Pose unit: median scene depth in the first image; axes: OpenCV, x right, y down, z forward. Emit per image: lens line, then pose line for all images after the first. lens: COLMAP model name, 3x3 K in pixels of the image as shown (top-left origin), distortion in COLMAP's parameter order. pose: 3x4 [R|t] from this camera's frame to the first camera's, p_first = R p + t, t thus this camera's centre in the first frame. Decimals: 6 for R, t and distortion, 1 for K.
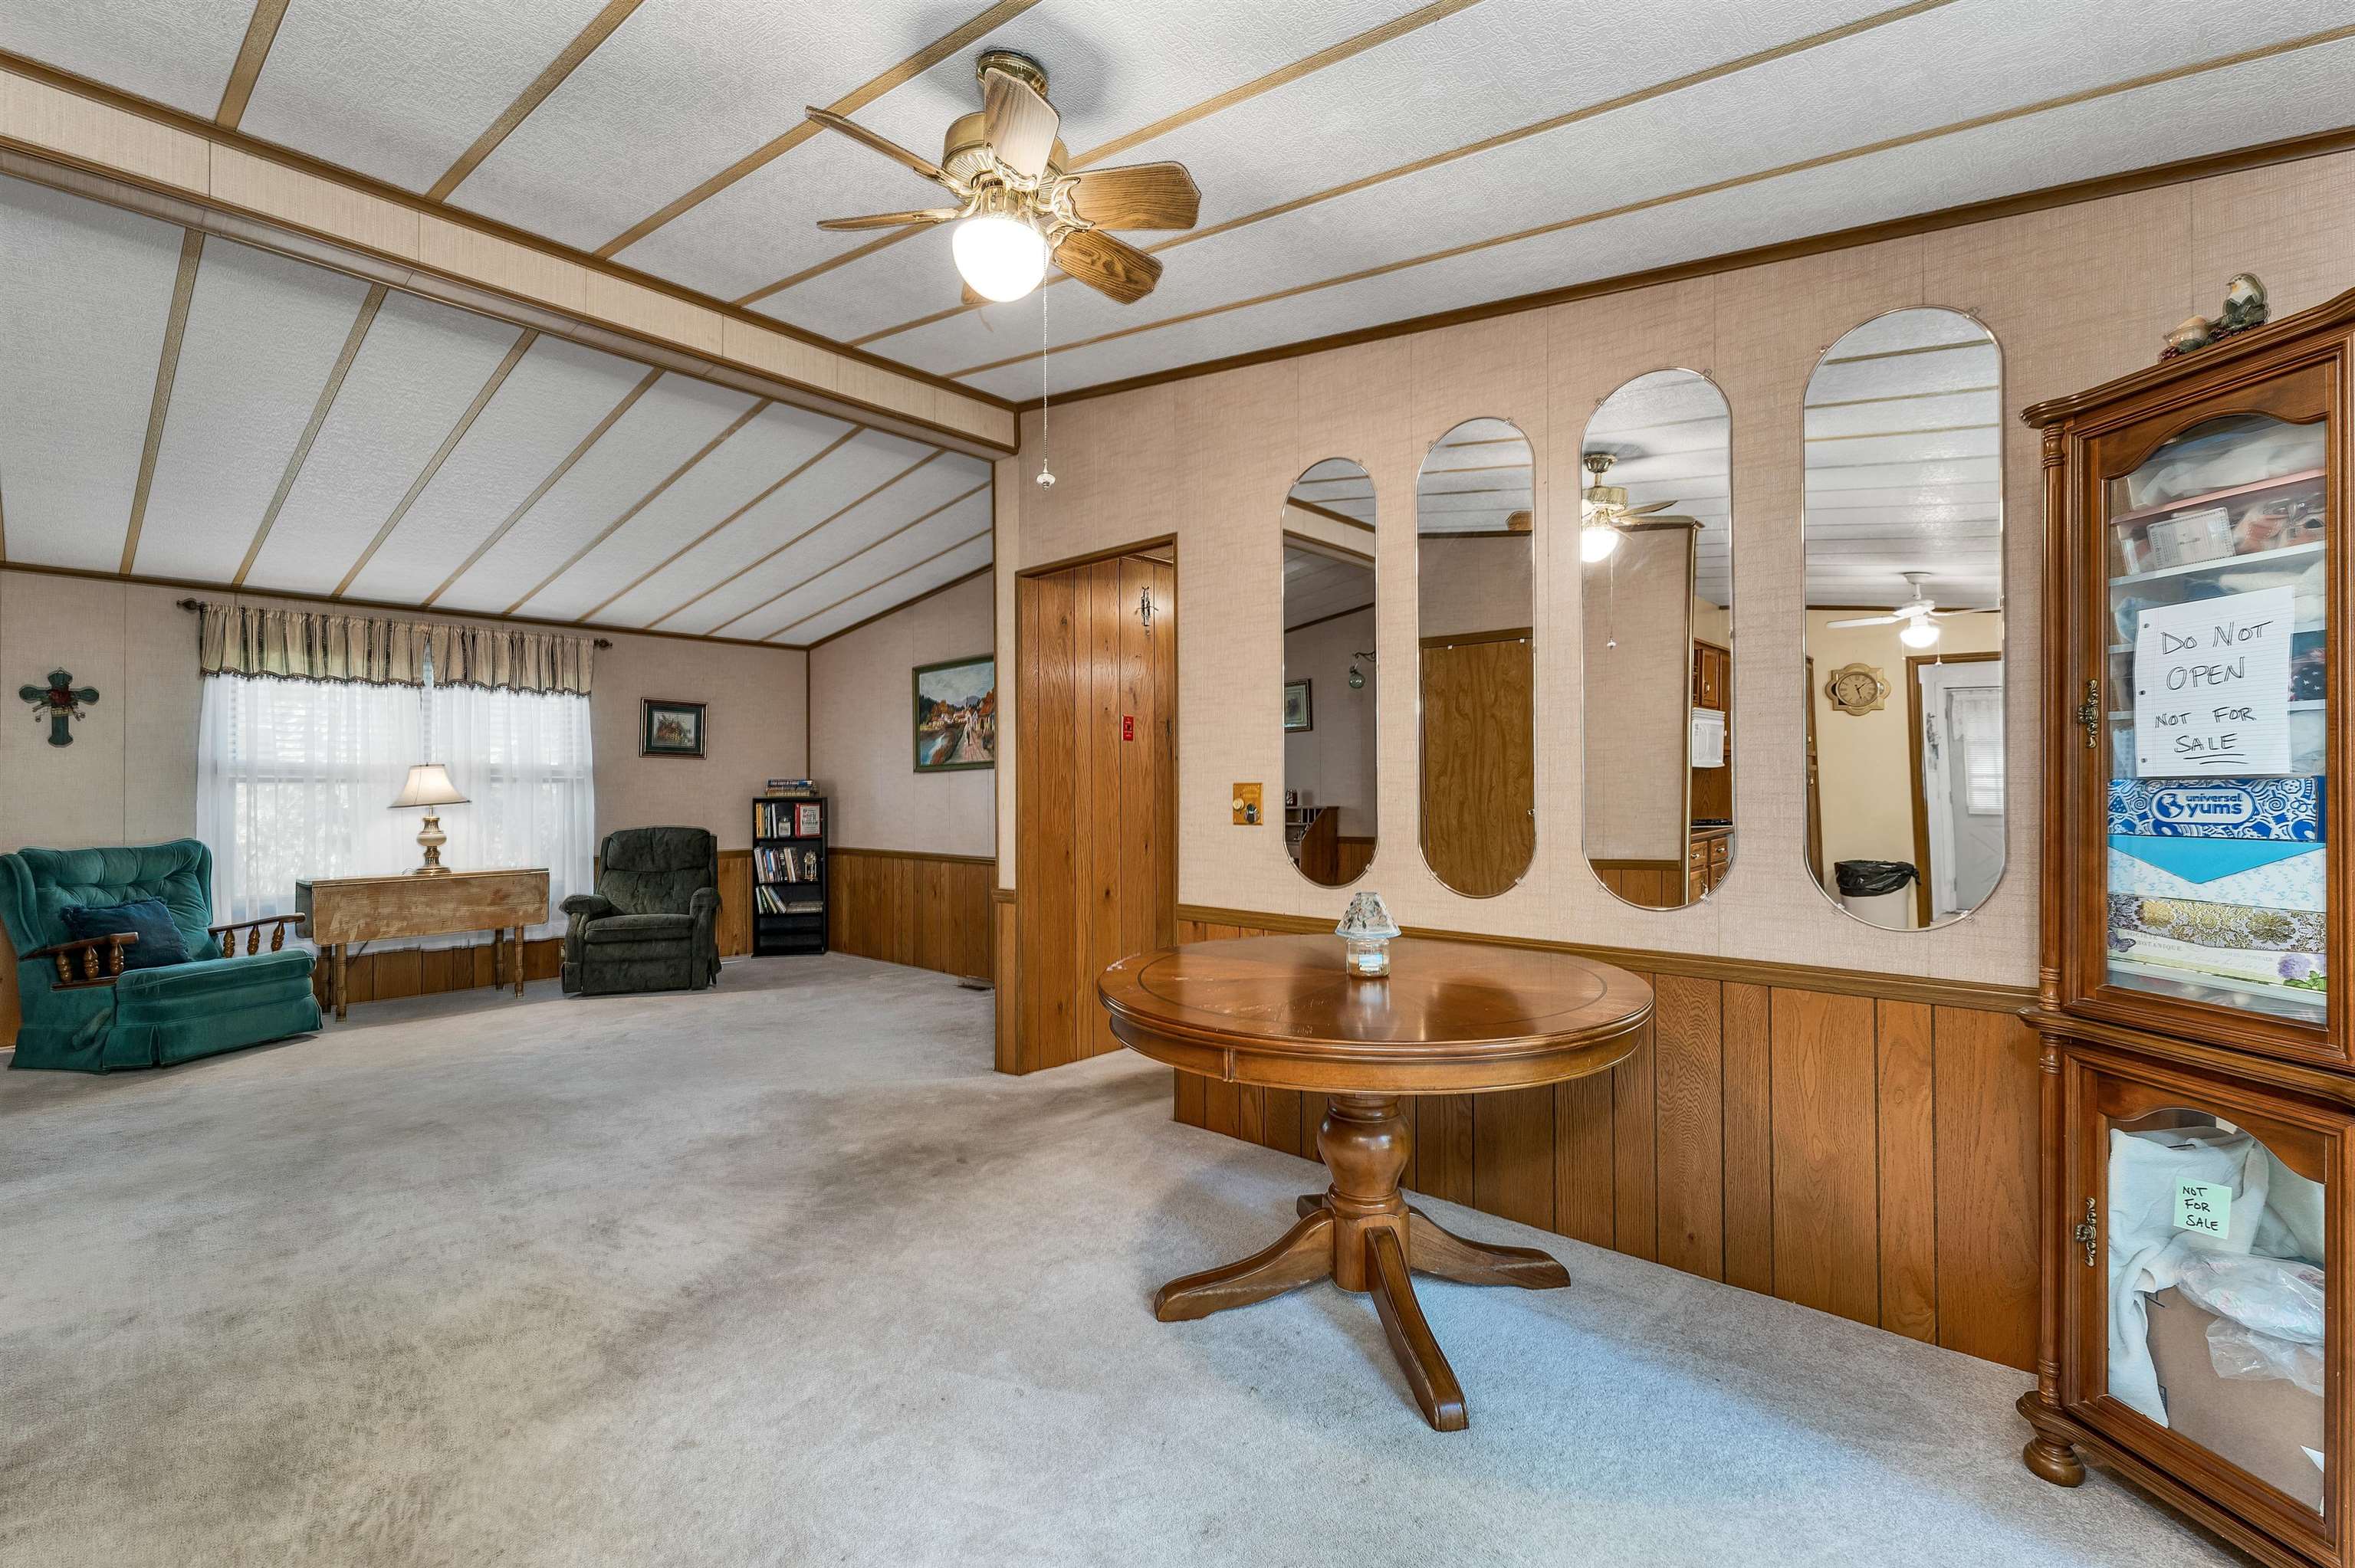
lens RADIAL K [[1015.6, 0, 1177.5], [0, 1015.6, 784.0], [0, 0, 1]] dist [-0.000813, -0.000066]
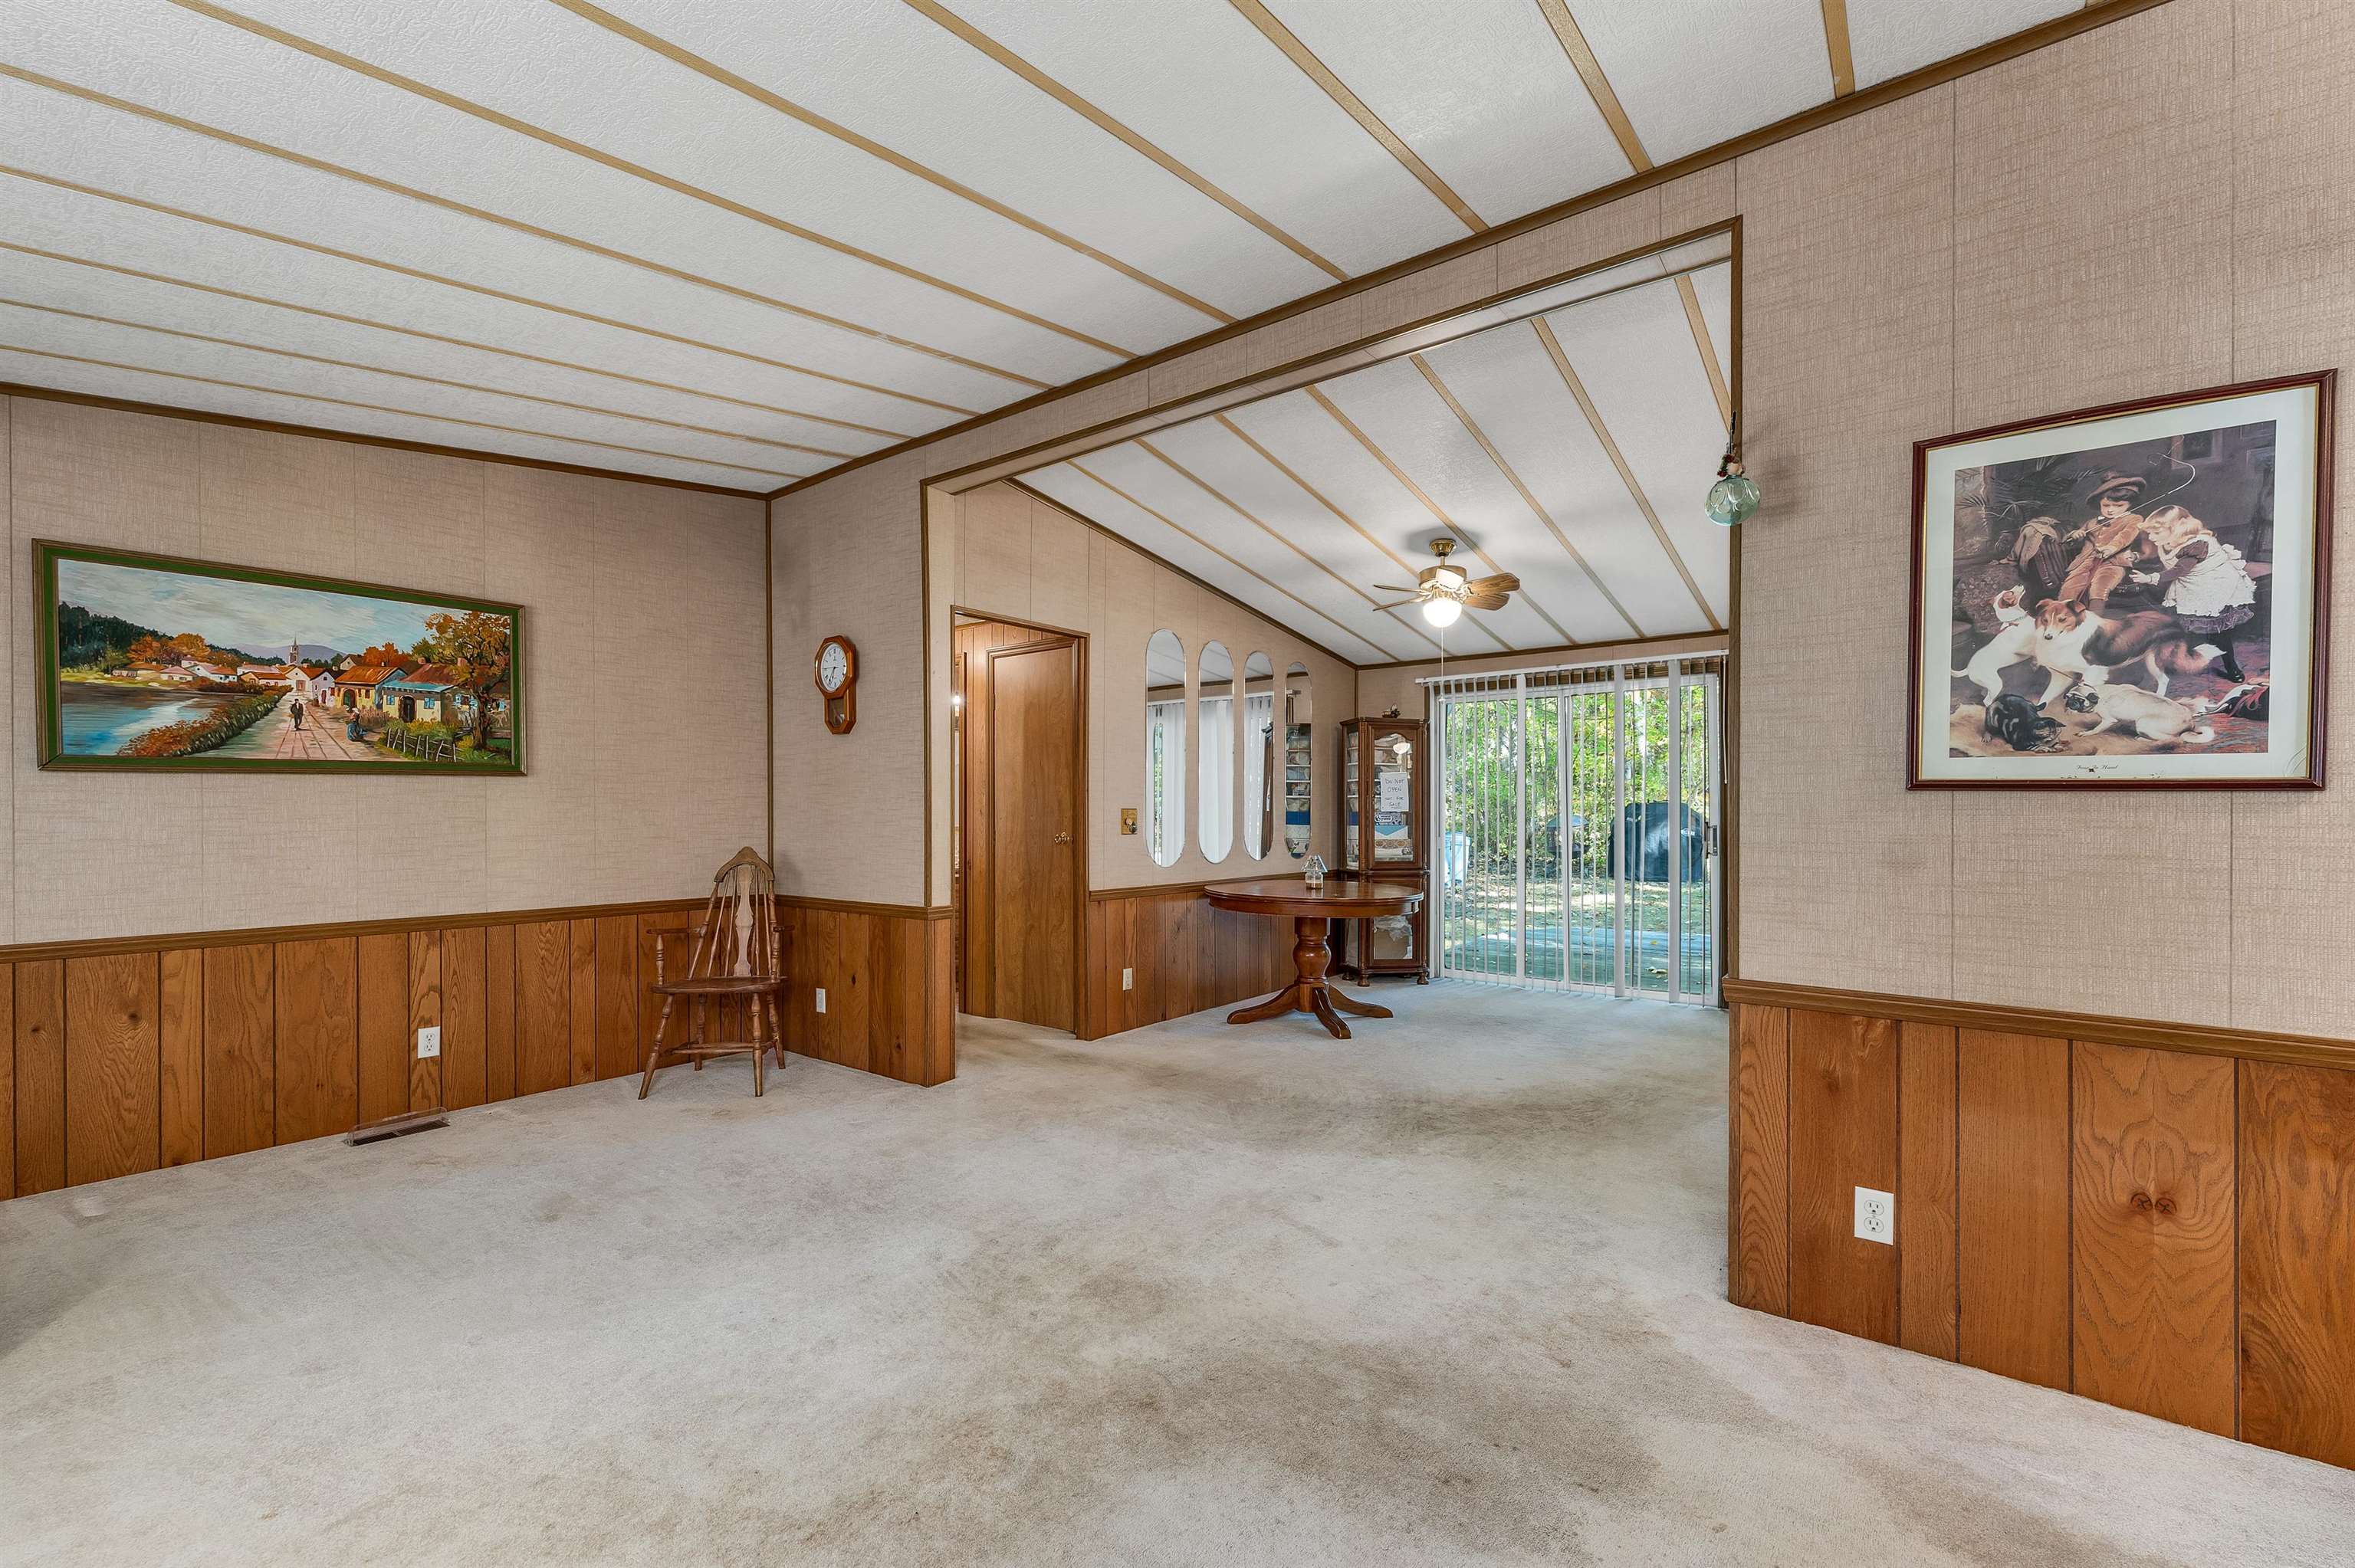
lens RADIAL K [[981.3, 0, 1174.0], [0, 981.3, 810.0], [0, 0, 1]] dist [-0.000275, -0.000113]
pose [[-0.092776, 0.004929, 0.995675, -1.244612], [-0.010441, 0.999928, -0.005923, 0.007229], [-0.995632, -0.010946, -0.092718, 0.885324]]
